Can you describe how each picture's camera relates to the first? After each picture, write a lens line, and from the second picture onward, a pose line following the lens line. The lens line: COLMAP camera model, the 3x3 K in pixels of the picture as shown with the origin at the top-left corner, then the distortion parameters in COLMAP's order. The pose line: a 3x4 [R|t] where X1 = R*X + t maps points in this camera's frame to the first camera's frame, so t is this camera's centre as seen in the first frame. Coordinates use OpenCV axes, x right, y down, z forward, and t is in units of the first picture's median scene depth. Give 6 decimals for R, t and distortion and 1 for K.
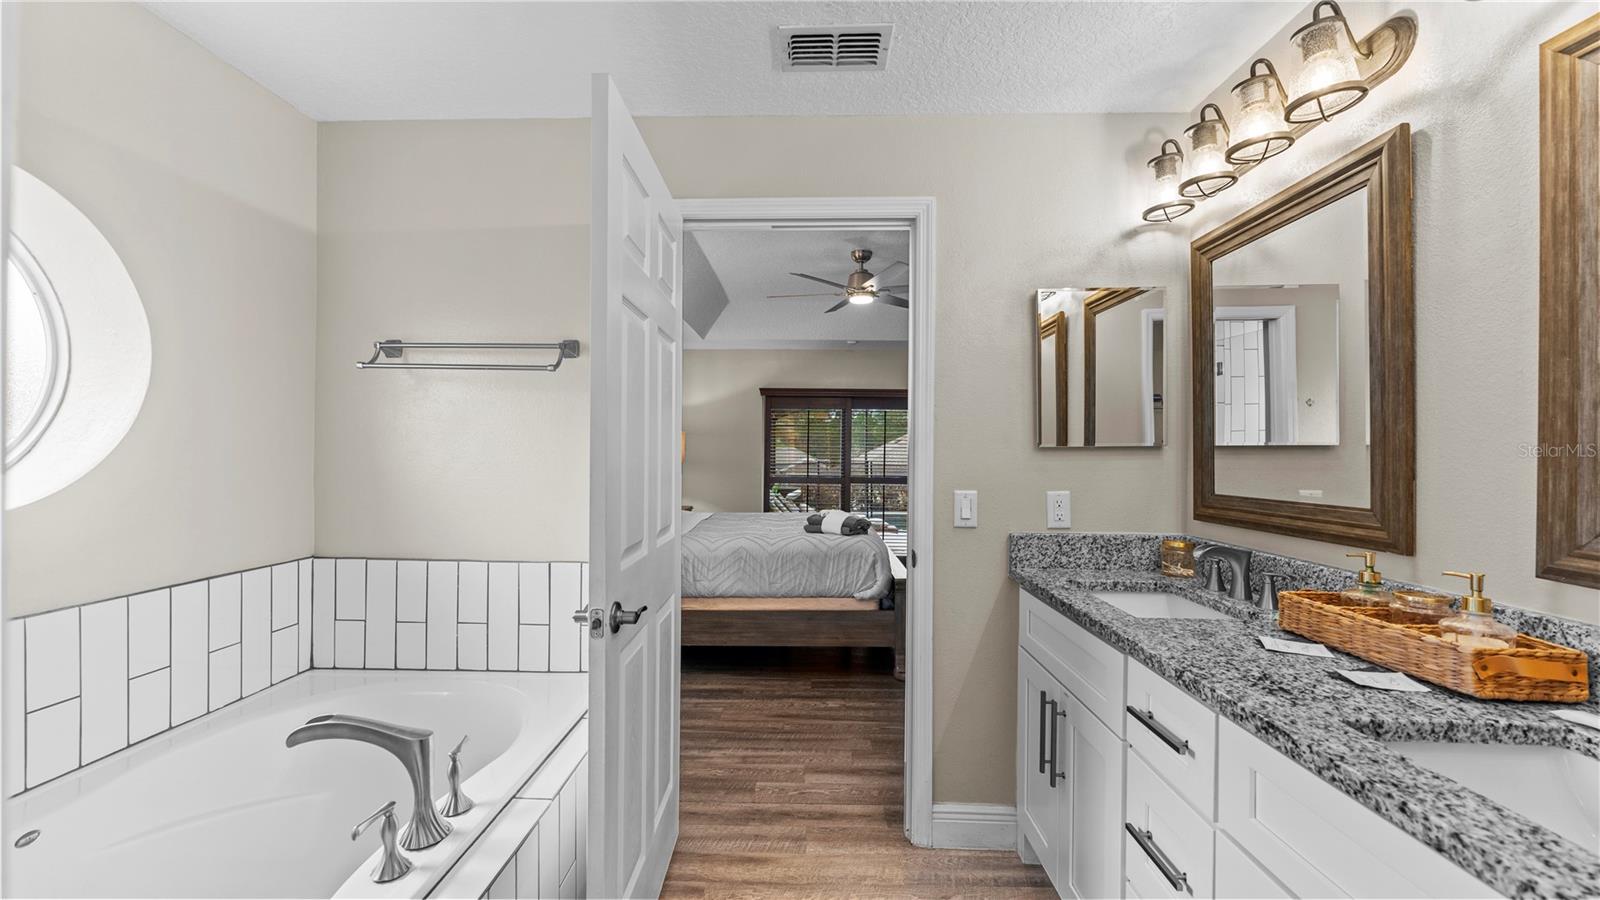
lens RADIAL K [[641.4, 0, 796.0], [0, 641.4, 455.4], [0, 0, 1]] dist [0.000799, -0.000186]
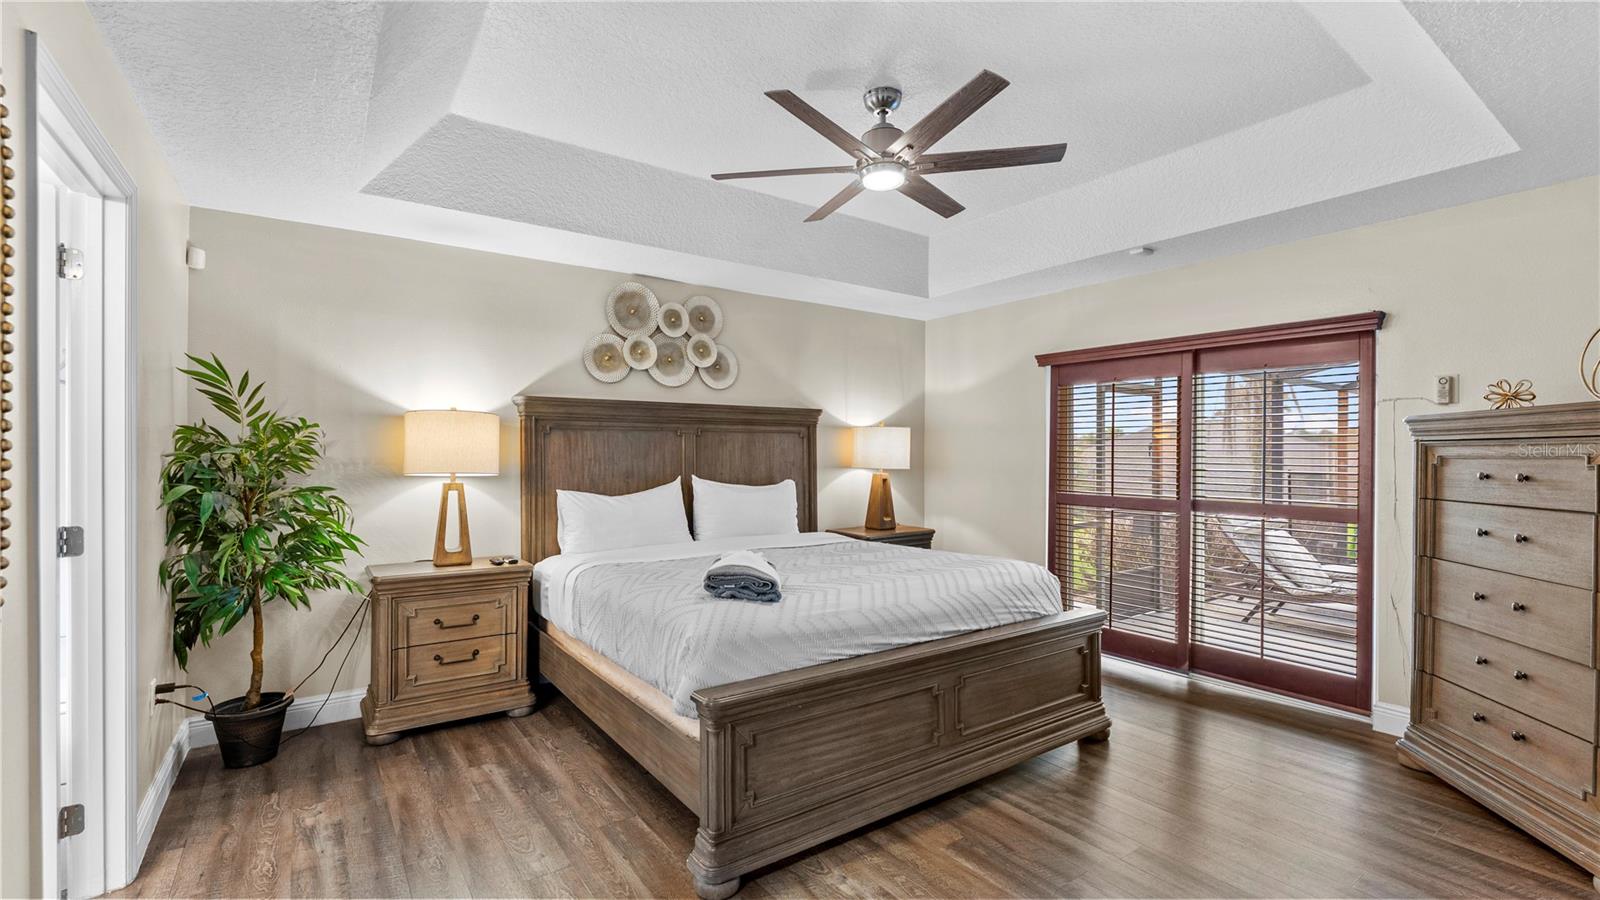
lens RADIAL K [[689.4, 0, 788.2], [0, 689.4, 456.2], [0, 0, 1]] dist [0.001195, -0.001656]
pose [[0.589732, -0.006784, -0.807570, 0.798649], [0.000581, 0.999968, -0.007976, 0.003204], [0.807599, 0.004235, 0.589717, 0.875782]]
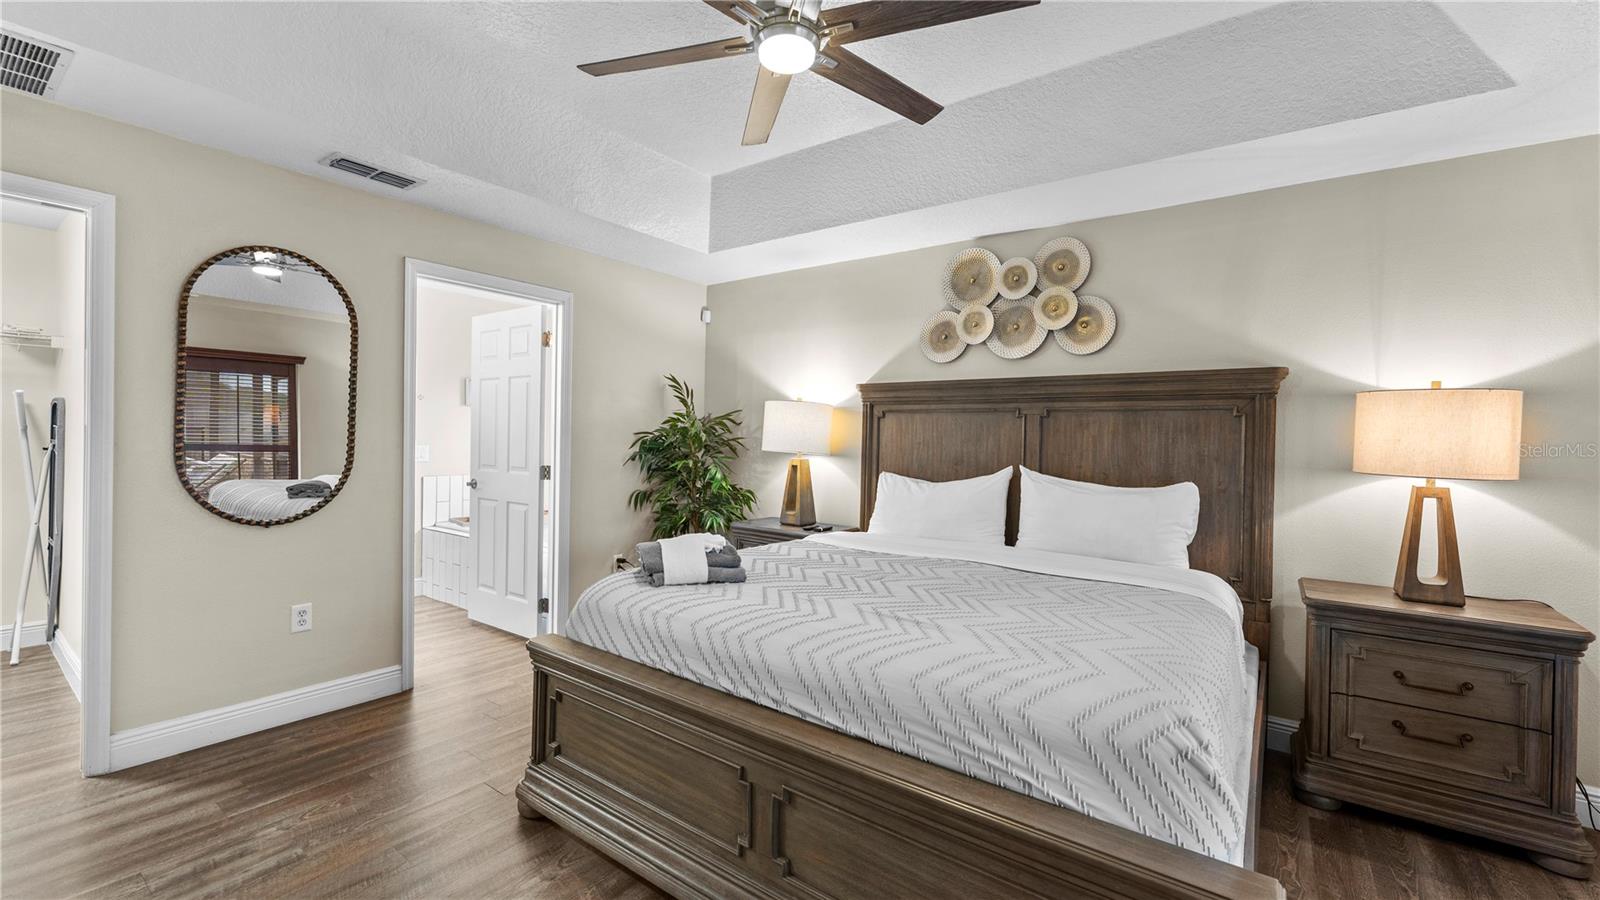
lens RADIAL K [[641.4, 0, 777.0], [0, 641.4, 446.4], [0, 0, 1]] dist [0.000799, -0.000186]
pose [[-0.575433, -0.009103, -0.817798, 0.646489], [-0.029241, 0.999528, 0.009449, 0.000380], [0.817326, 0.029350, -0.575427, 1.838541]]
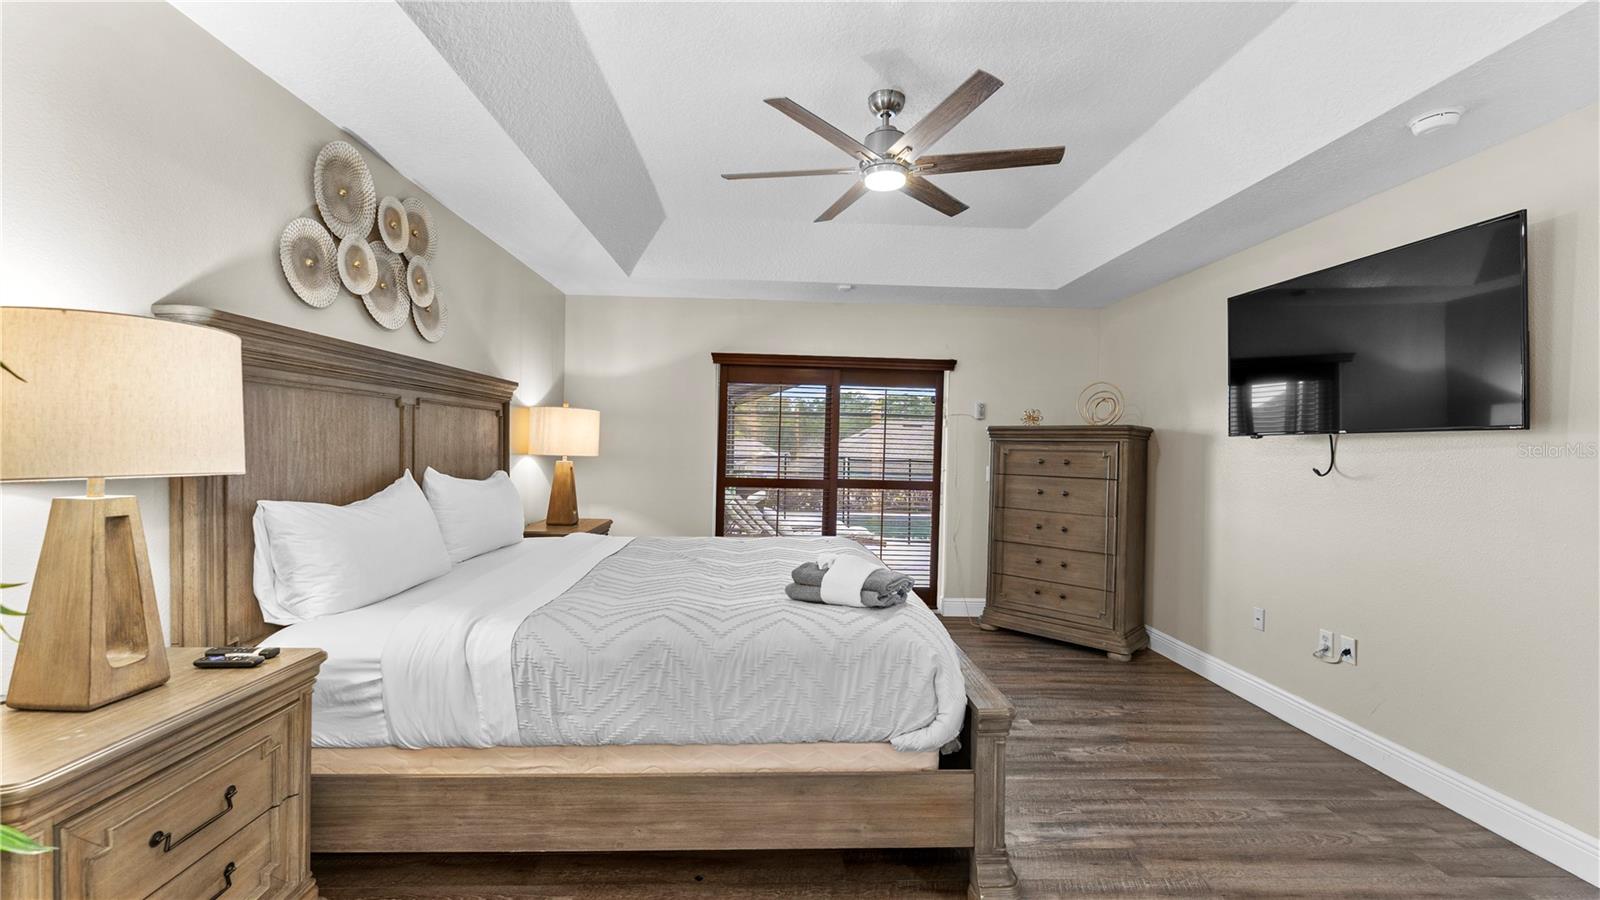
lens RADIAL K [[641.4, 0, 790.2], [0, 641.4, 455.1], [0, 0, 1]] dist [0.000799, -0.000186]
pose [[0.998451, 0.011113, 0.054518, -0.017846], [-0.011737, 0.999869, 0.011135, -0.001934], [-0.054387, -0.011758, 0.998451, 0.641200]]
